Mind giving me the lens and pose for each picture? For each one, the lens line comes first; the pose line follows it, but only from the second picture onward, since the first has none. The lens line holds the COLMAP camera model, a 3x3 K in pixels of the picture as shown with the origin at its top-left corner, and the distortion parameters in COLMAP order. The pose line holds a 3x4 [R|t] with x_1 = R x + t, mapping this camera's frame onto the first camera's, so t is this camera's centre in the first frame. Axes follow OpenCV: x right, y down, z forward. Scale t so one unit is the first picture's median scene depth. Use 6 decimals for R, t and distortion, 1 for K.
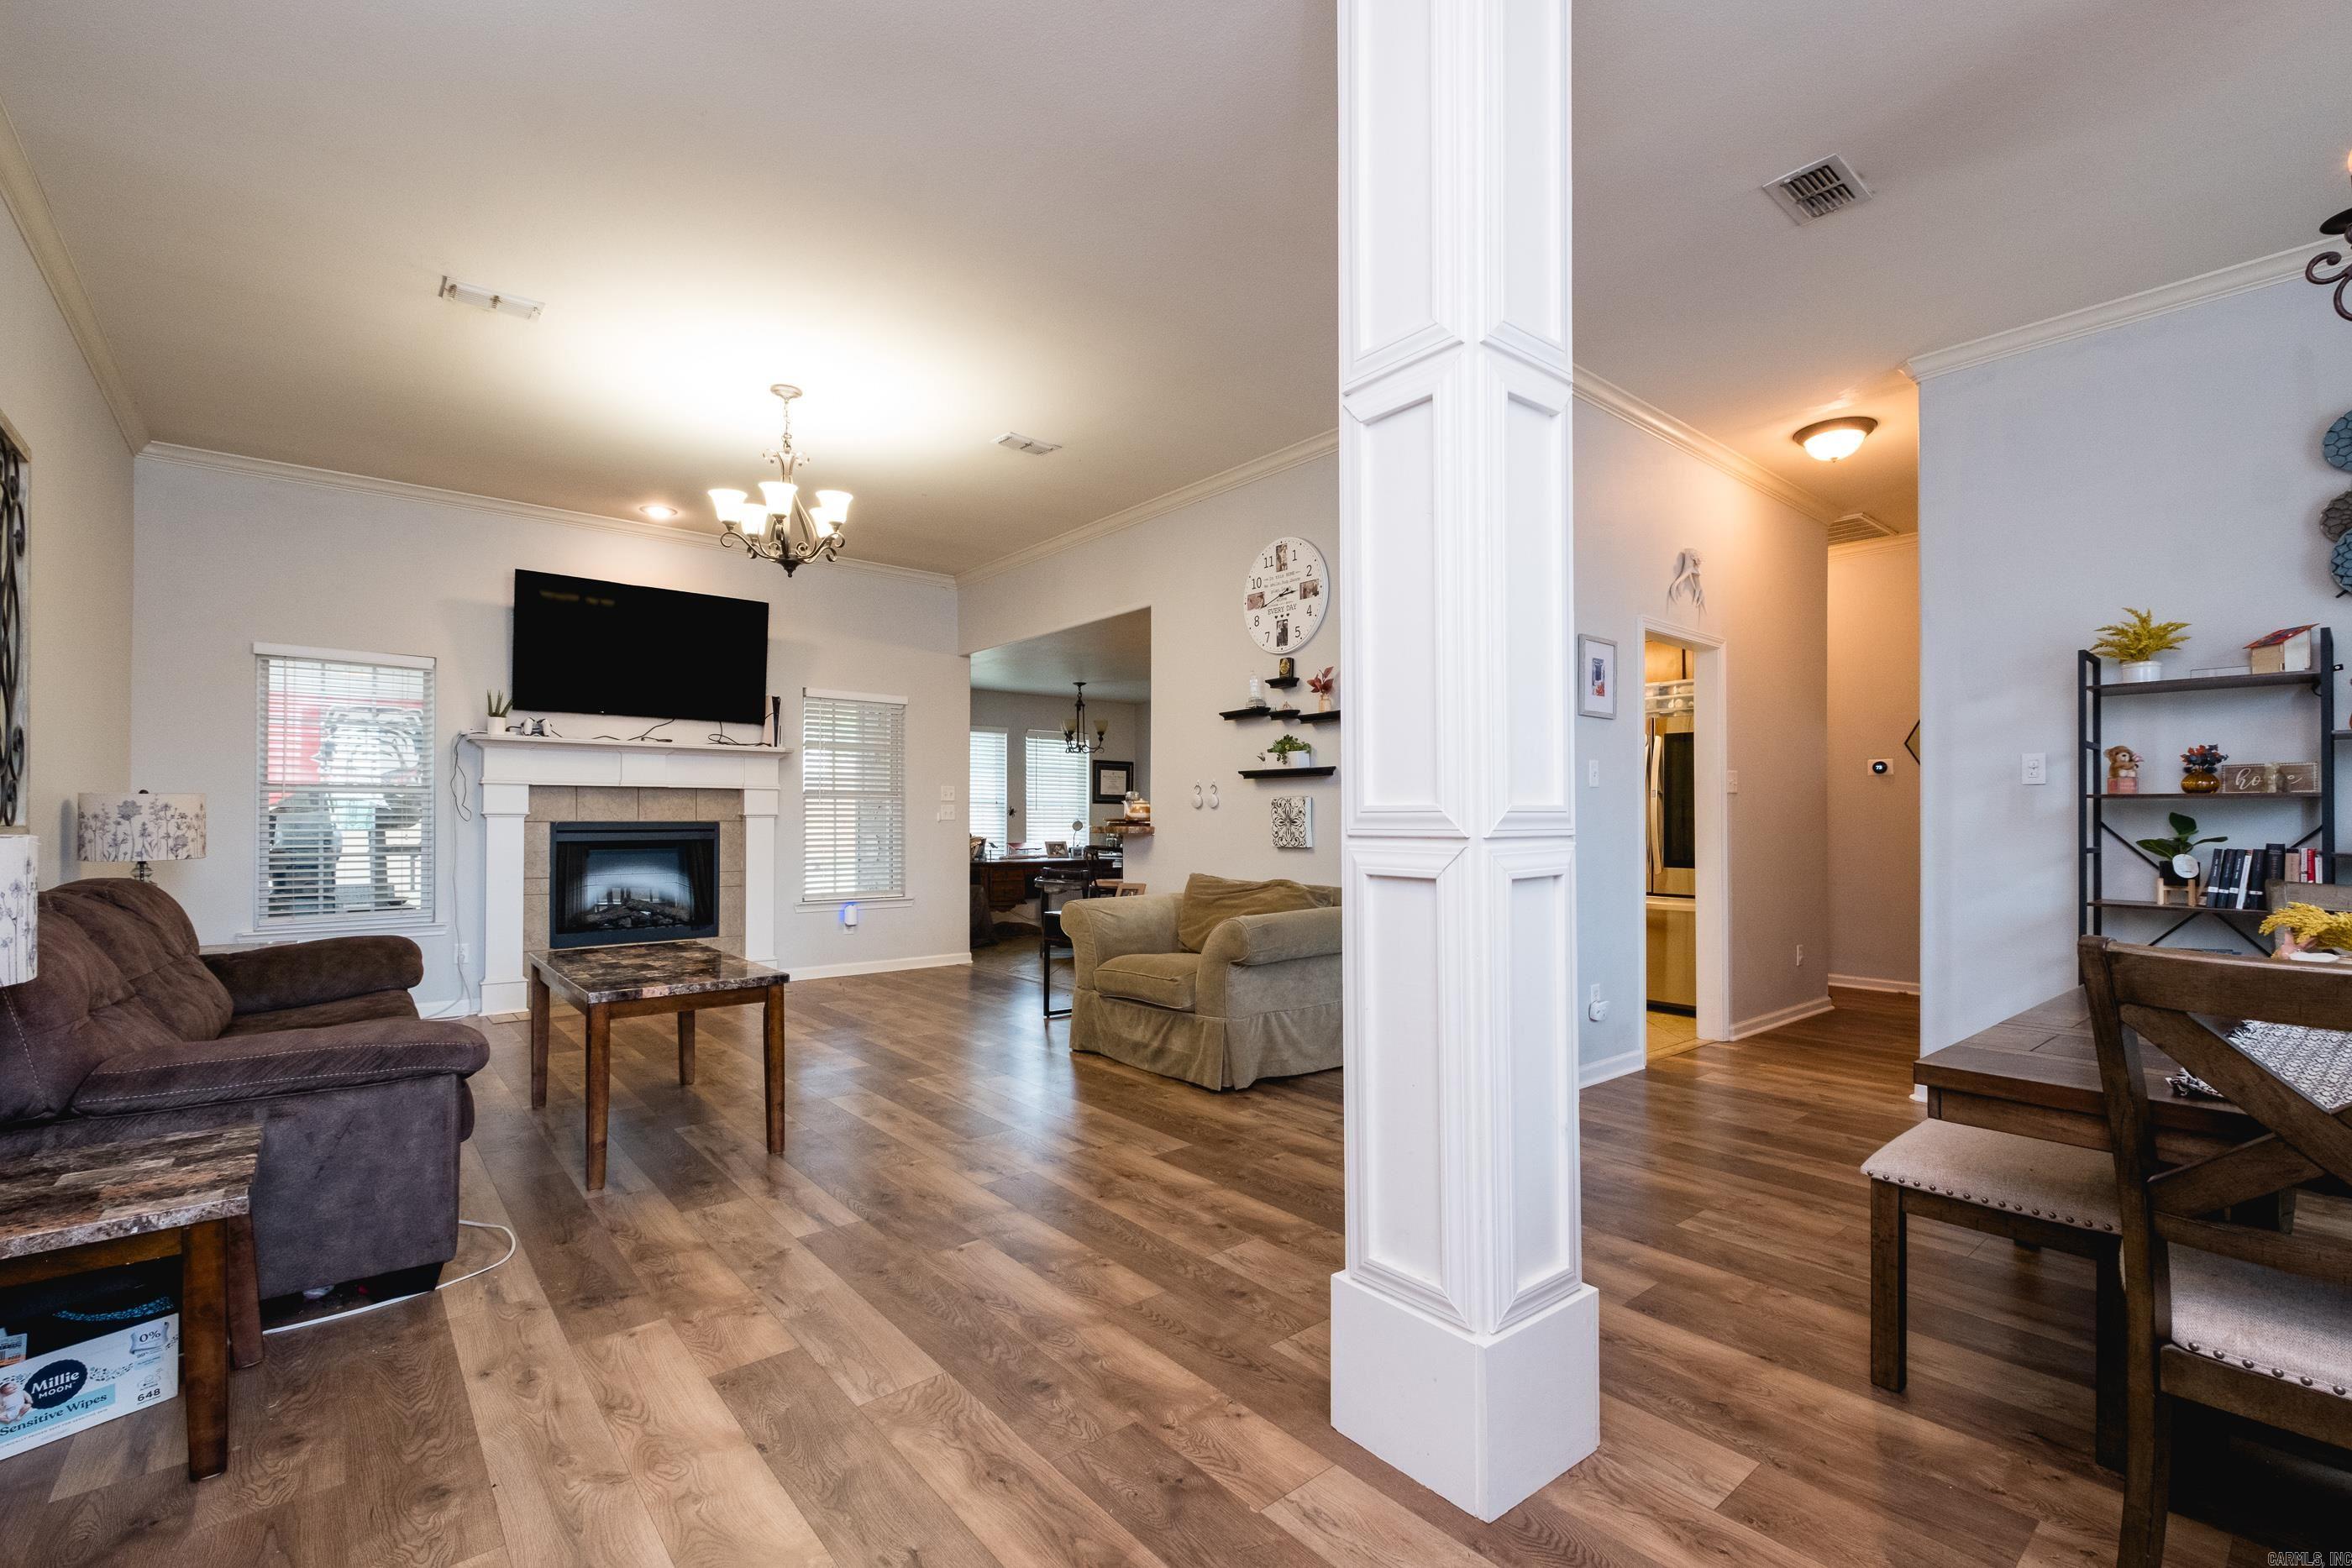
lens RADIAL K [[1010.2, 0, 1185.4], [0, 1010.2, 814.6], [0, 0, 1]] dist [0.001679, -0.000043]
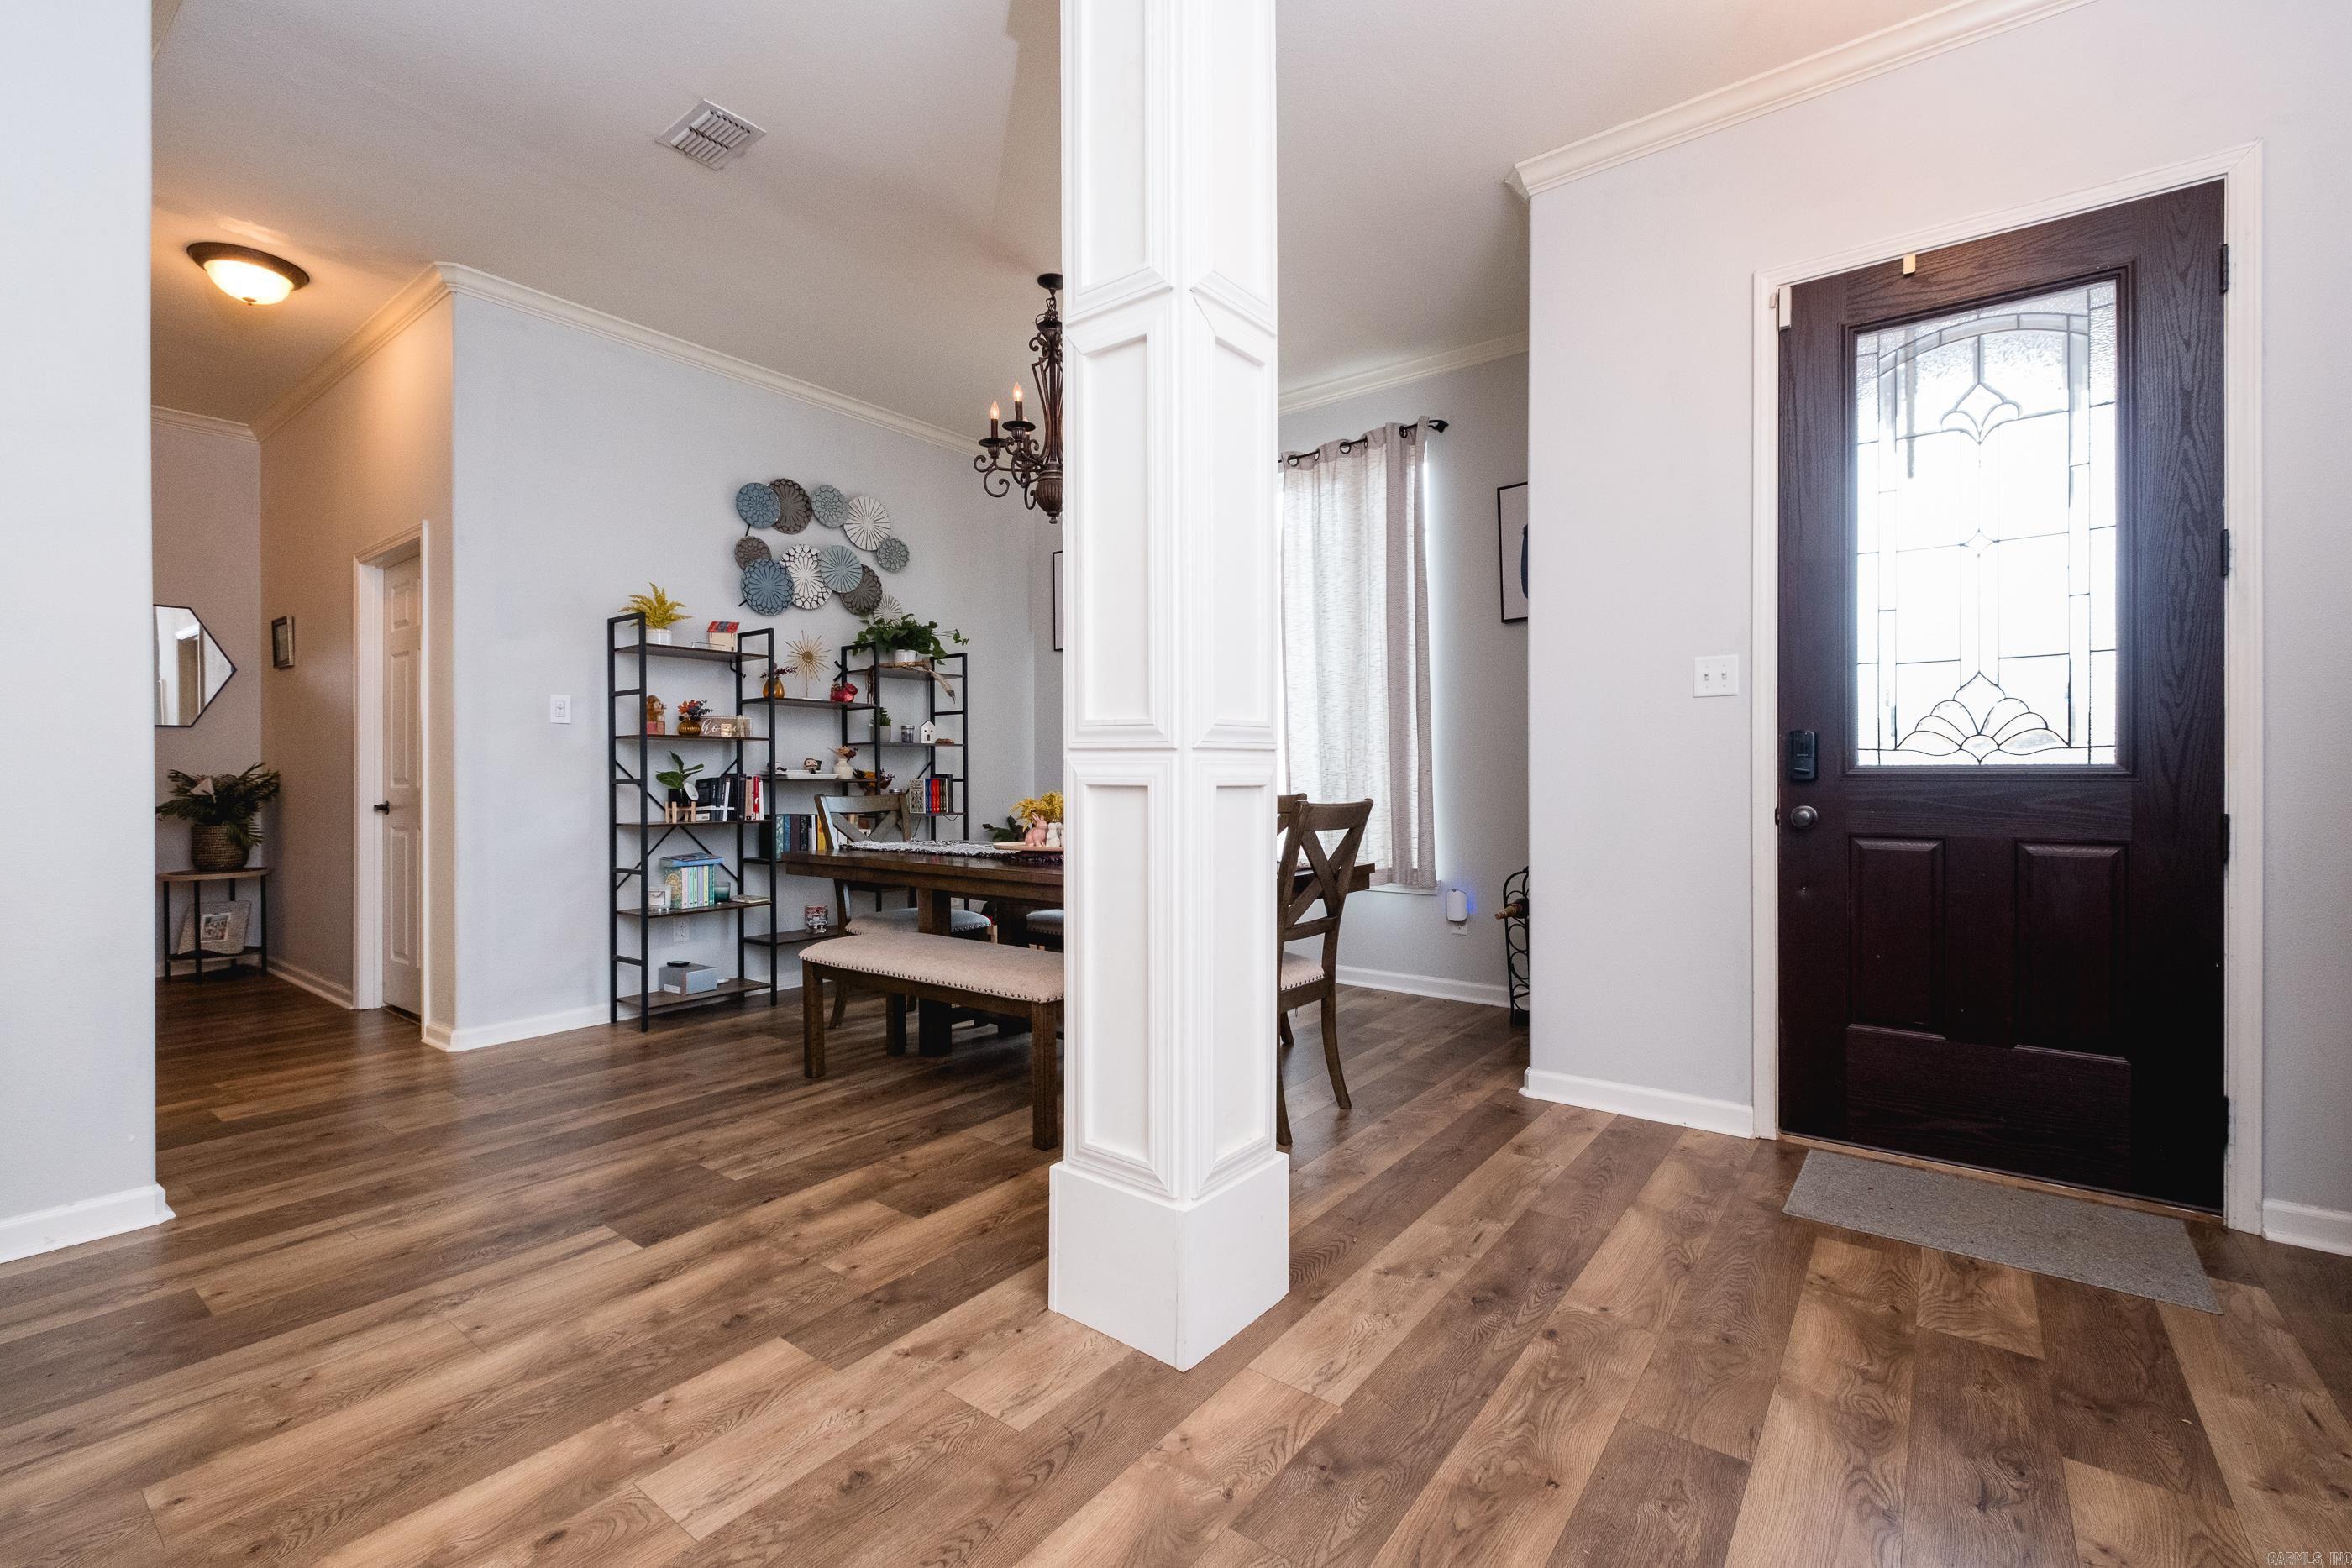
lens RADIAL K [[1024.1, 0, 1176.0], [0, 1024.1, 784.0], [0, 0, 1]] dist [0.000534, -0.000084]
pose [[-0.227396, -0.009476, 0.973756, -0.277748], [-0.004933, 0.999951, 0.008579, 0.017008], [-0.973790, -0.002853, -0.227431, 0.437104]]
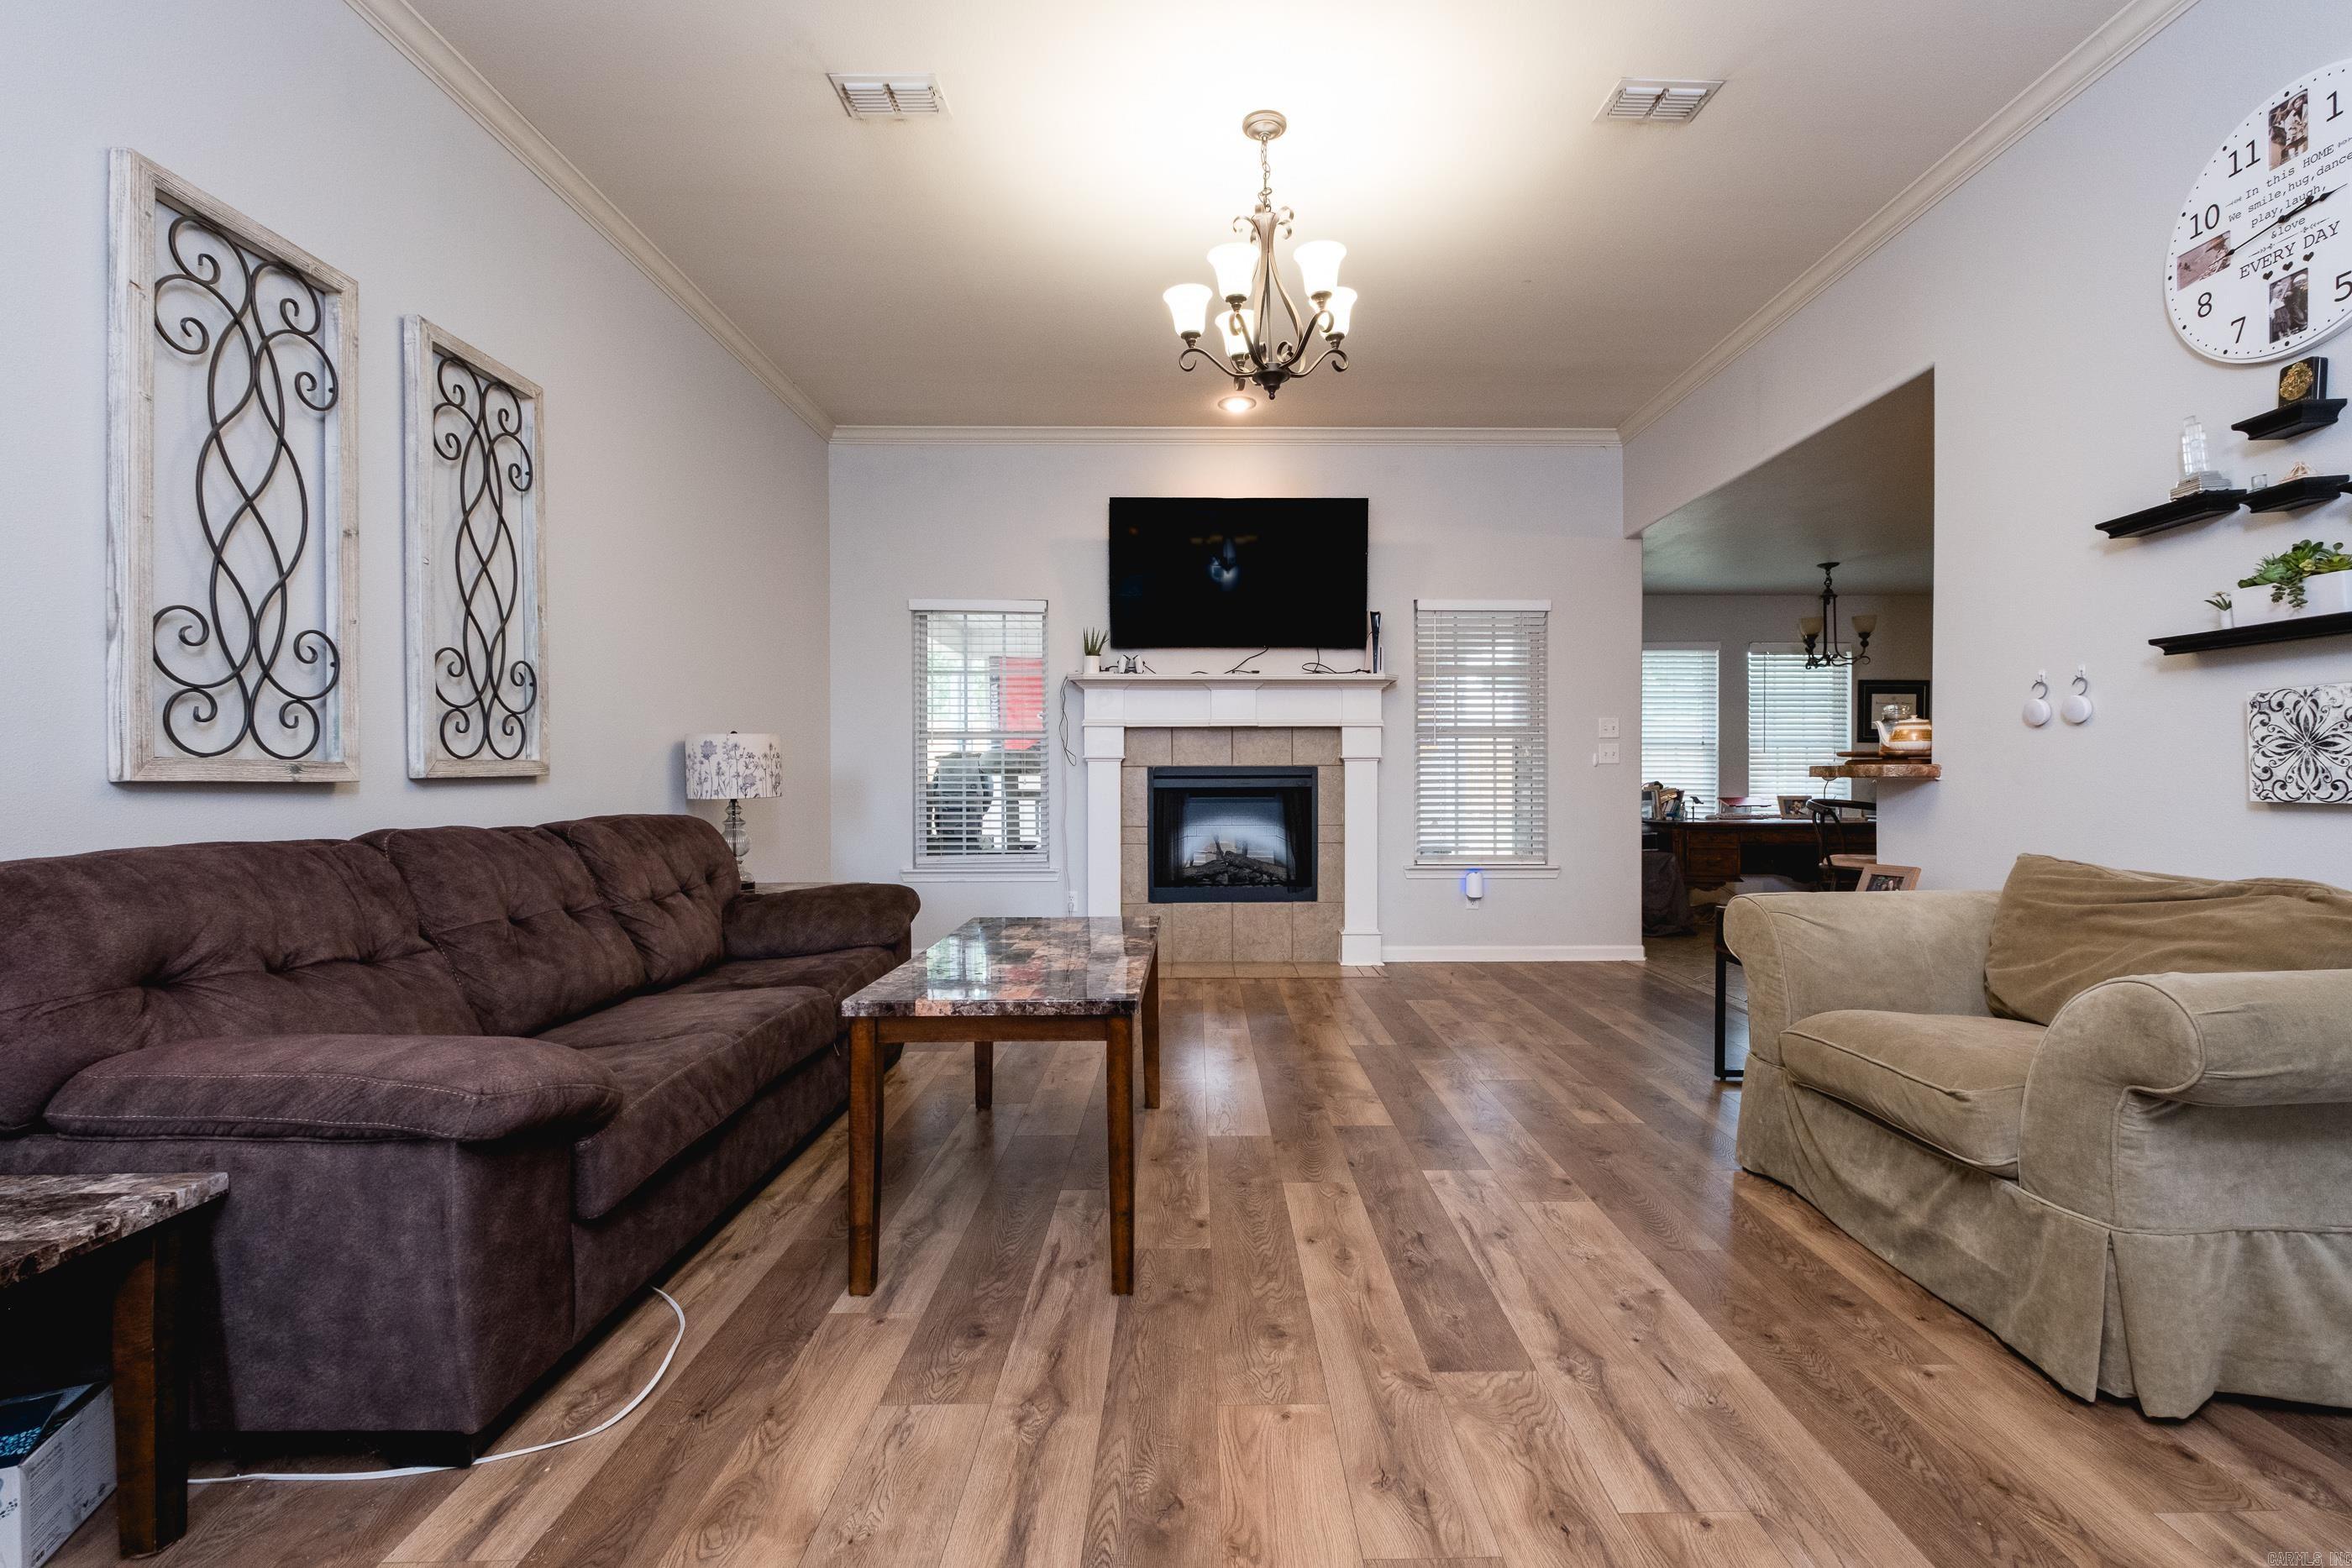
lens RADIAL K [[1019.7, 0, 1219.7], [0, 1019.7, 784.7], [0, 0, 1]] dist [-0.000687, -0.000306]
pose [[0.780002, 0.002794, -0.625771, 0.012673], [0.005549, 0.999920, 0.011381, 0.016589], [0.625752, -0.012350, 0.779924, 0.373460]]
